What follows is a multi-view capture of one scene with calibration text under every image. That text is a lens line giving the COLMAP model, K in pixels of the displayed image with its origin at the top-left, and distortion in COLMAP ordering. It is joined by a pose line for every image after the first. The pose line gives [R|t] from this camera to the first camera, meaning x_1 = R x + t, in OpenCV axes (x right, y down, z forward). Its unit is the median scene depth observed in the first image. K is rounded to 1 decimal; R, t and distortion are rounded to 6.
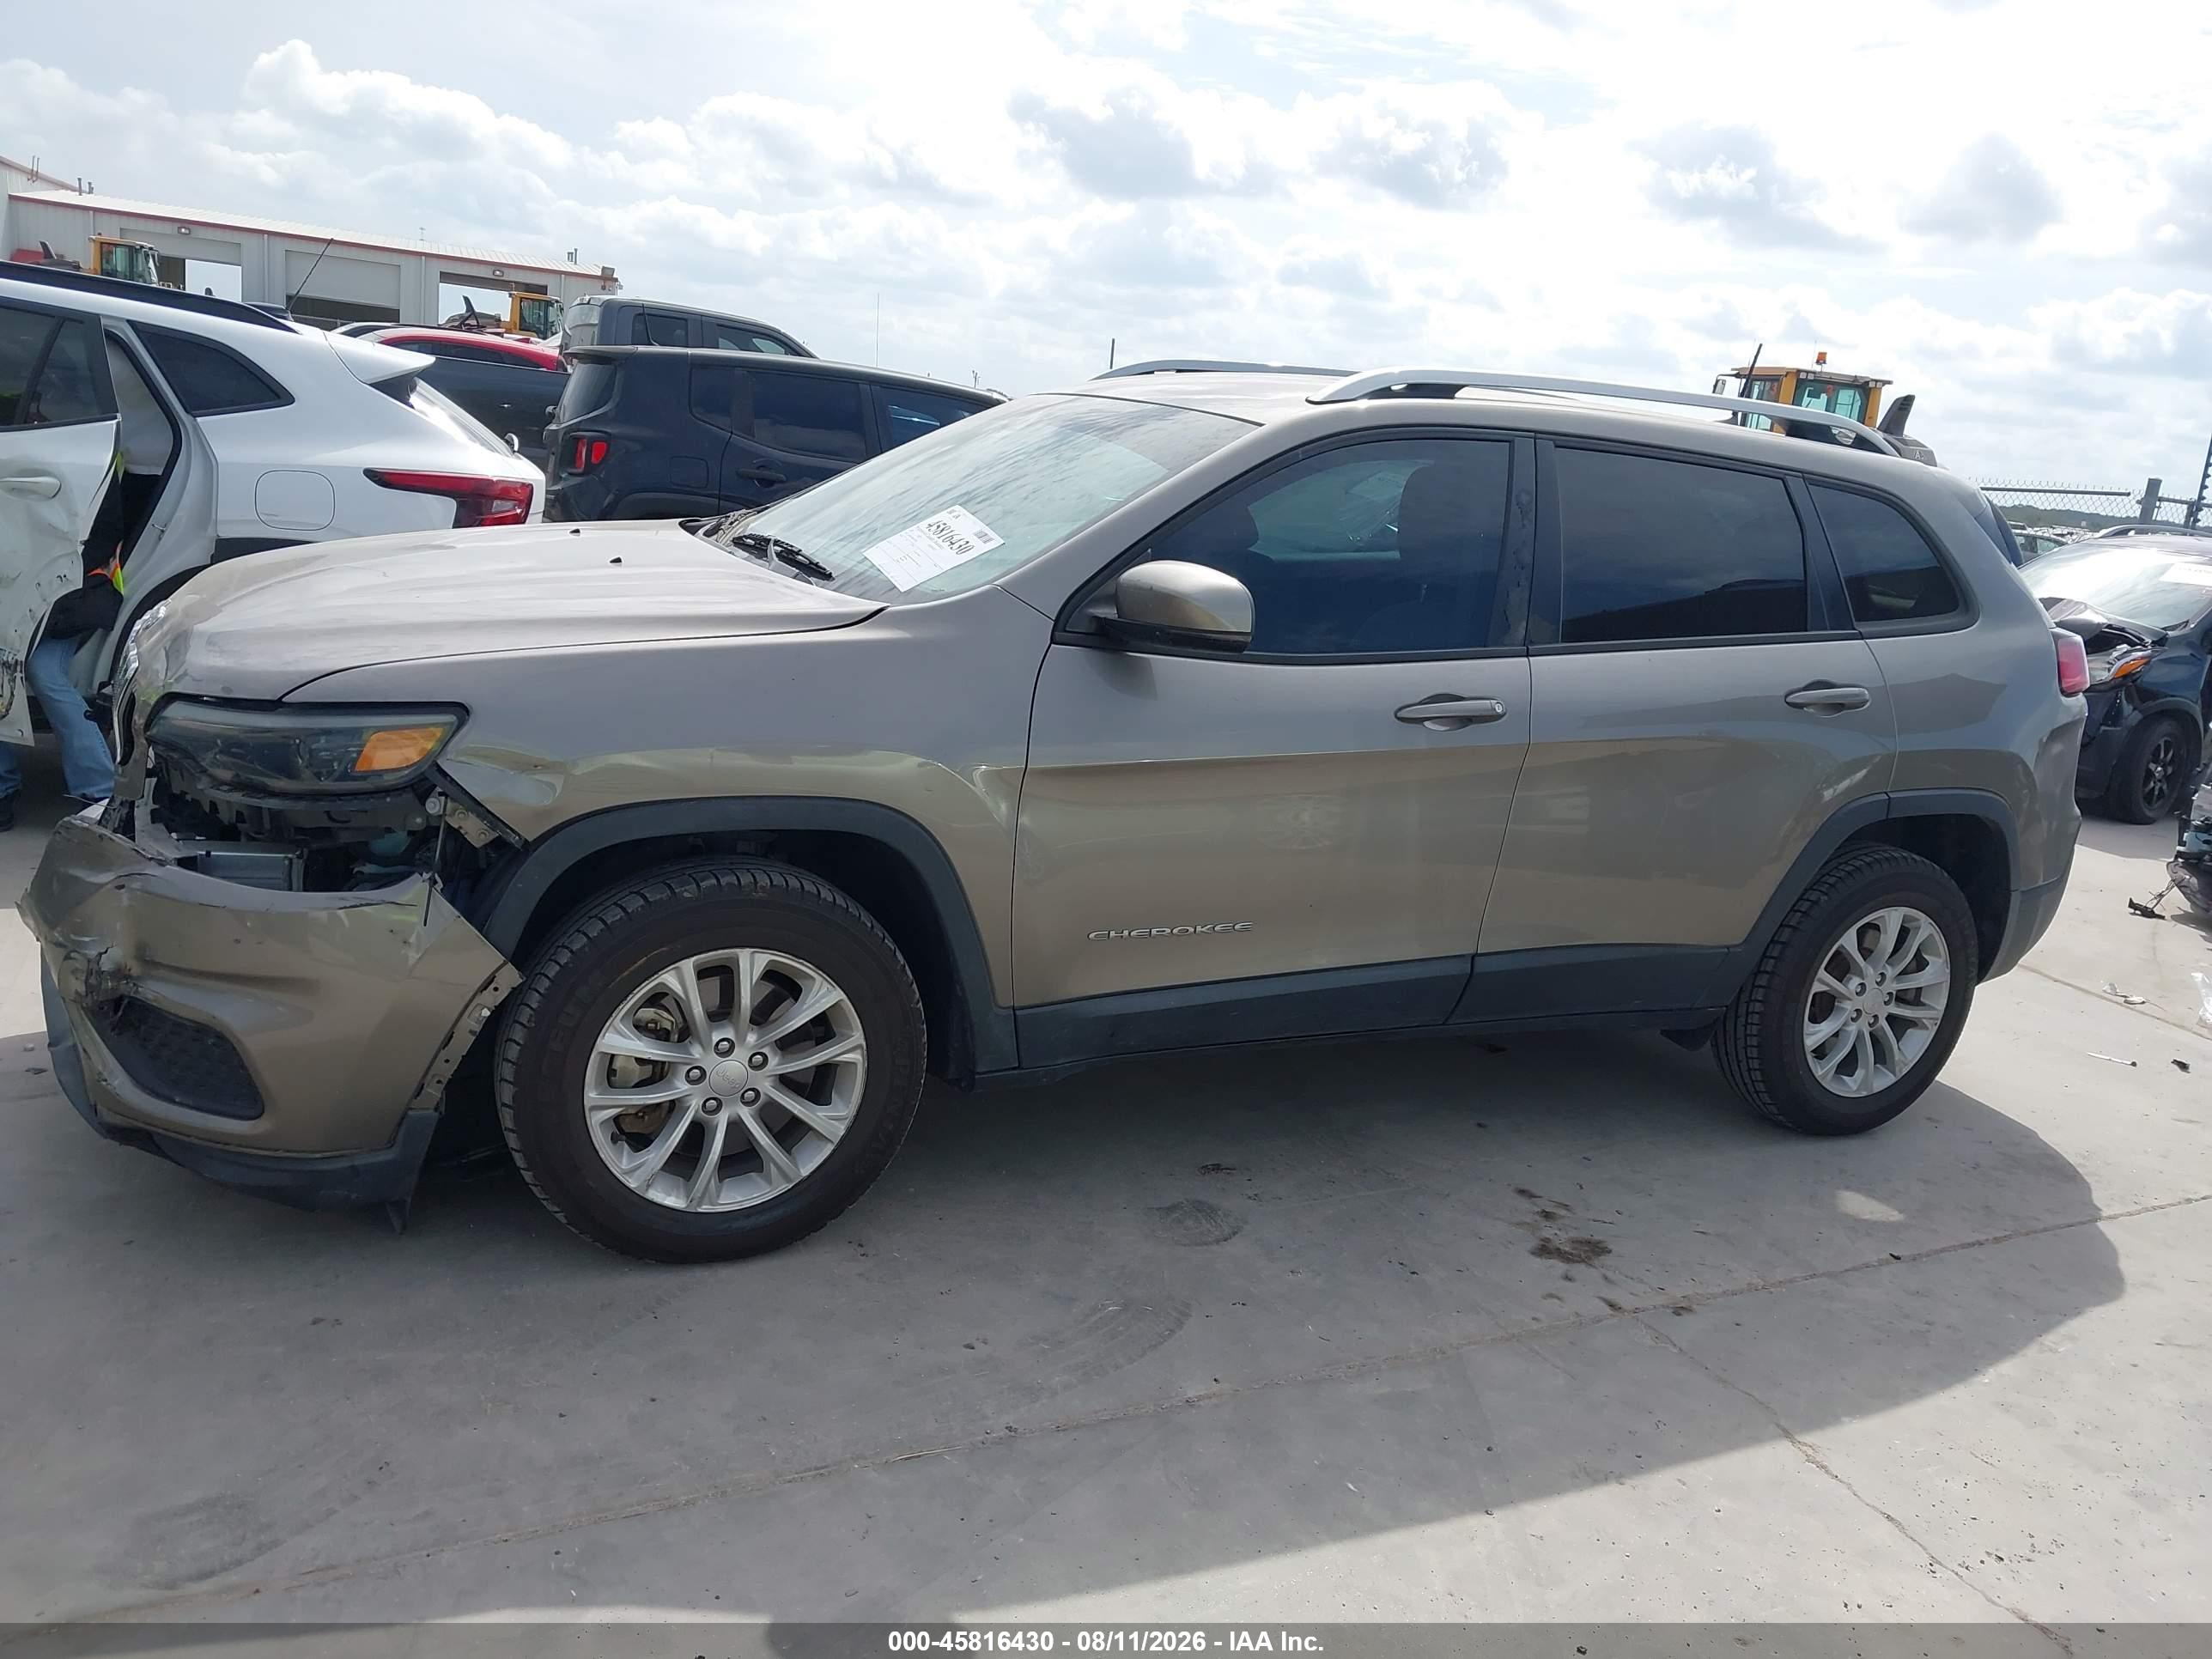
lens RADIAL K [[1744.6, 0, 1106.0], [0, 1744.6, 829.5], [0, 0, 1]] dist [0.008800, -0.000458]
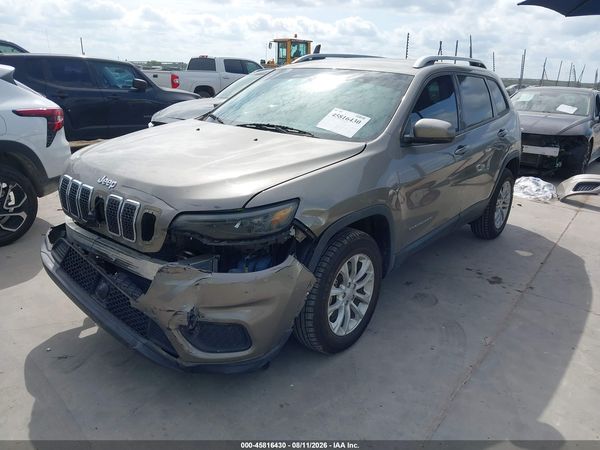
lens RADIAL K [[473.2, 0, 300.0], [0, 473.2, 225.0], [0, 0, 1]] dist [0.008800, -0.000458]
pose [[0.898201, -0.203913, 0.389428, -0.634690], [0.158835, 0.976596, 0.145021, -0.130990], [-0.409885, -0.068403, 0.909569, 0.238578]]
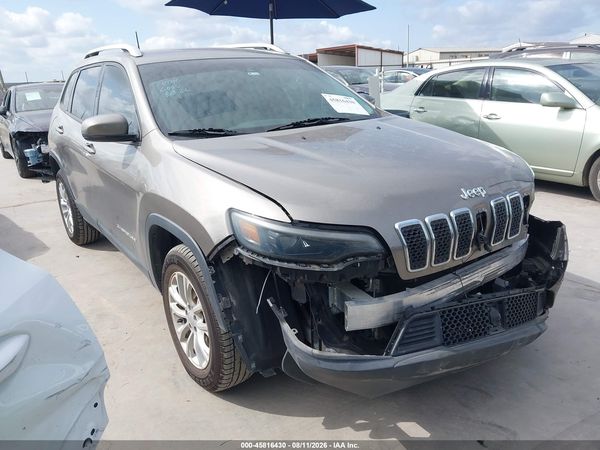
lens RADIAL K [[473.2, 0, 300.0], [0, 473.2, 225.0], [0, 0, 1]] dist [0.008800, -0.000458]
pose [[-0.179347, -0.399991, 0.898800, -1.154407], [0.247789, 0.865792, 0.434746, -0.436684], [-0.952069, 0.300684, -0.056164, 1.372497]]
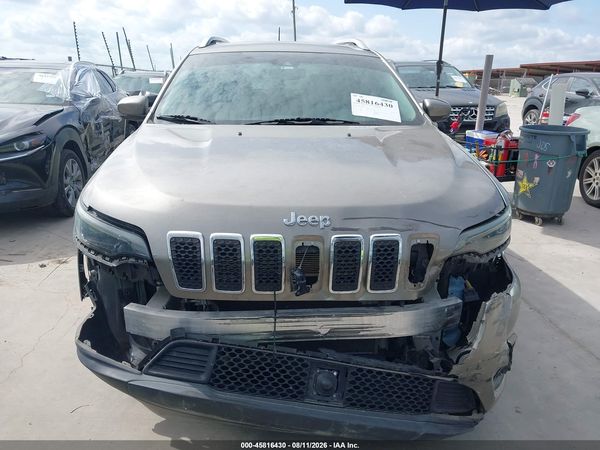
lens RADIAL K [[473.2, 0, 300.0], [0, 473.2, 225.0], [0, 0, 1]] dist [0.008800, -0.000458]
pose [[0.373418, -0.377991, 0.847161, -1.038834], [0.245585, 0.920919, 0.302650, -0.288971], [-0.894565, 0.095035, 0.436717, 0.885537]]
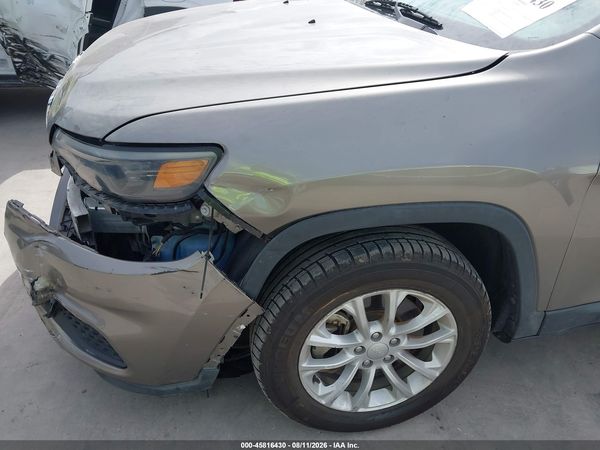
lens RADIAL K [[480.0, 0, 306.1], [0, 480.0, 245.9], [0, 0, 1]] dist [0.096336, -0.003154]
pose [[0.969918, 0.077835, -0.230653, -0.185327], [-0.005704, 0.954512, 0.298117, -0.102100], [0.243365, -0.287833, 0.926243, 0.576745]]
